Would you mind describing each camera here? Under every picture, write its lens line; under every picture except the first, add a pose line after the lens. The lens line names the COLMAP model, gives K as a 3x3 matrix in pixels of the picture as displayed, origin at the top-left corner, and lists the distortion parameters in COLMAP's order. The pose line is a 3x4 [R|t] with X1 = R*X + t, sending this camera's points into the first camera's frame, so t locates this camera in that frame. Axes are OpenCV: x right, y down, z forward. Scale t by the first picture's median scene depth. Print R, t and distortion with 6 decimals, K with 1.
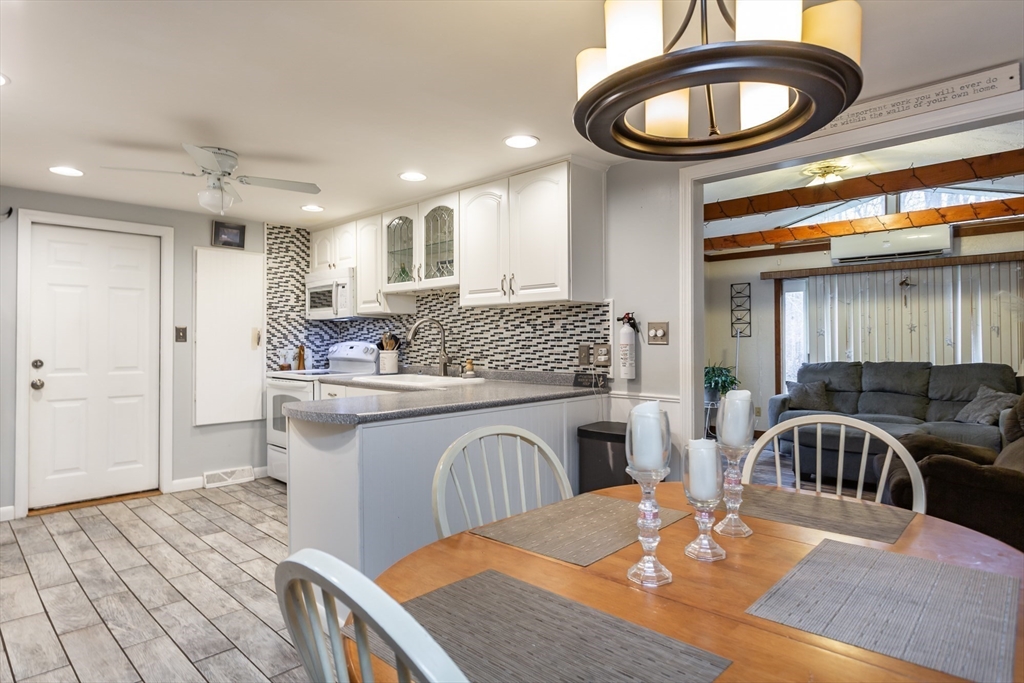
lens RADIAL K [[582.1, 0, 512.0], [0, 582.1, 341.5], [0, 0, 1]] dist [-0.000435, -0.000564]
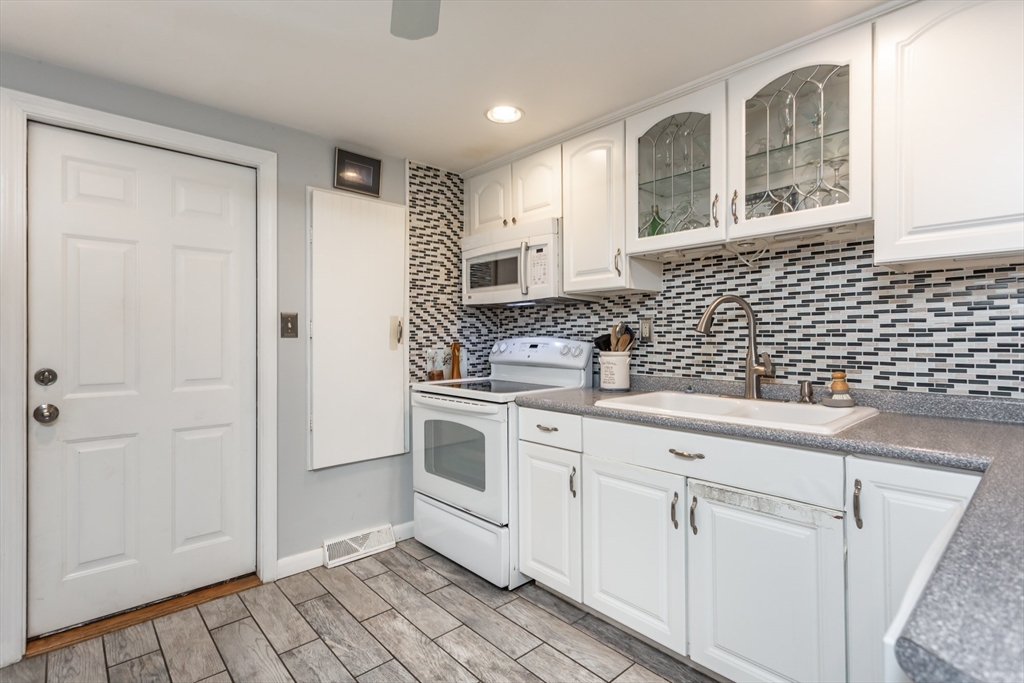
lens RADIAL K [[489.3, 0, 513.4], [0, 489.3, 343.7], [0, 0, 1]] dist [0.000493, 0.000337]
pose [[0.999078, 0.000442, -0.042926, -0.274556], [0.000104, 0.999919, 0.012719, 0.000419], [0.042928, -0.012711, 0.998997, 0.436074]]
